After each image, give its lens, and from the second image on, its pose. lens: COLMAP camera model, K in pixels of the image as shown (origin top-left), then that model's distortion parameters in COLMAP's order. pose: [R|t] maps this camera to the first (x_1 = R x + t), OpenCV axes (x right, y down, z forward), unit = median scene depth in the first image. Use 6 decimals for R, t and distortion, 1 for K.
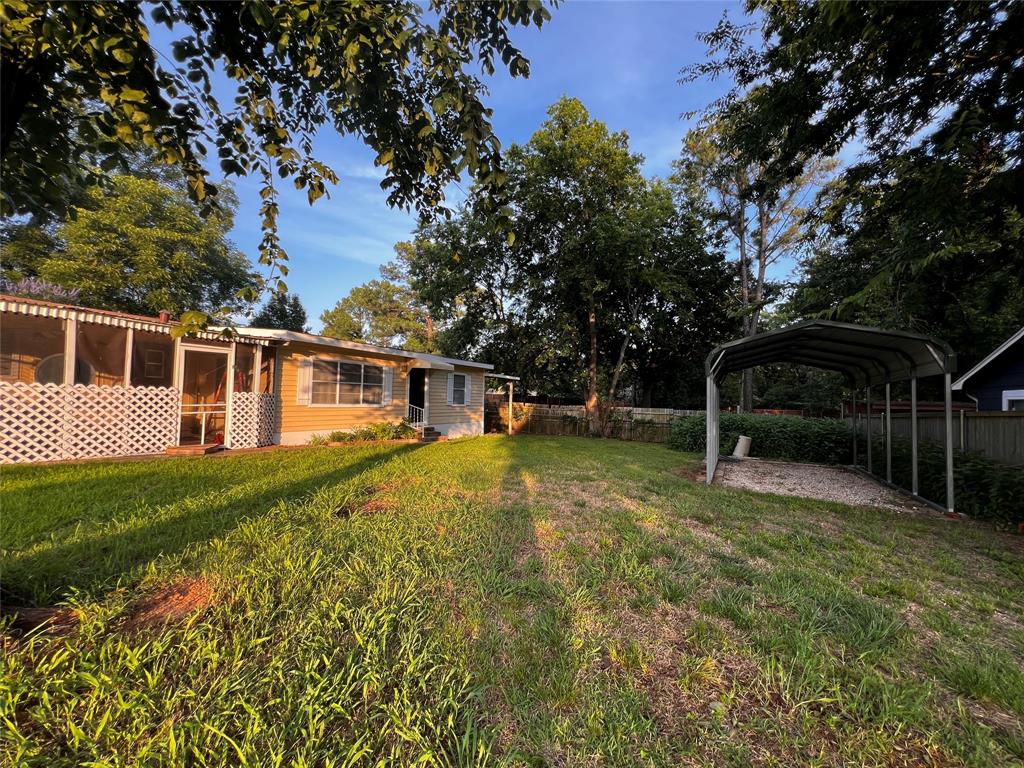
lens RADIAL K [[418.5, 0, 512.0], [0, 418.5, 384.0], [0, 0, 1]] dist [0.001102, 0.000288]
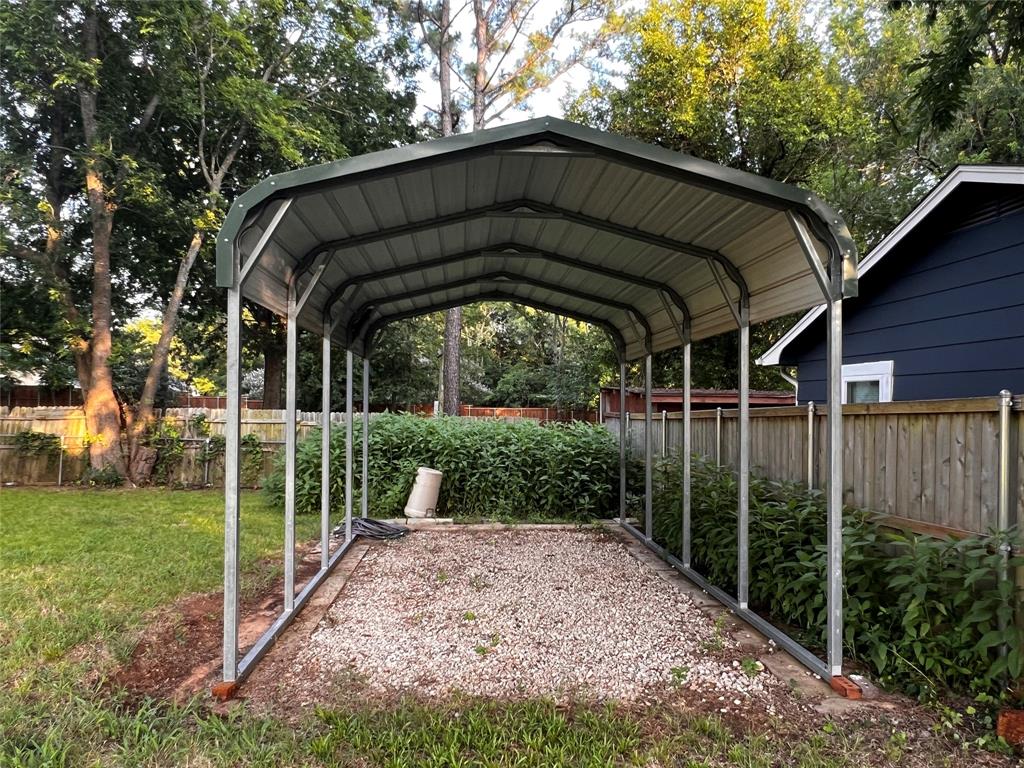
lens RADIAL K [[785.8, 0, 512.0], [0, 785.8, 384.0], [0, 0, 1]] dist [0.003883, -0.003781]
pose [[0.848430, -0.001758, 0.529304, 0.187867], [-0.011485, 0.999698, 0.021729, 0.015343], [-0.529182, -0.024514, 0.848154, 0.245583]]
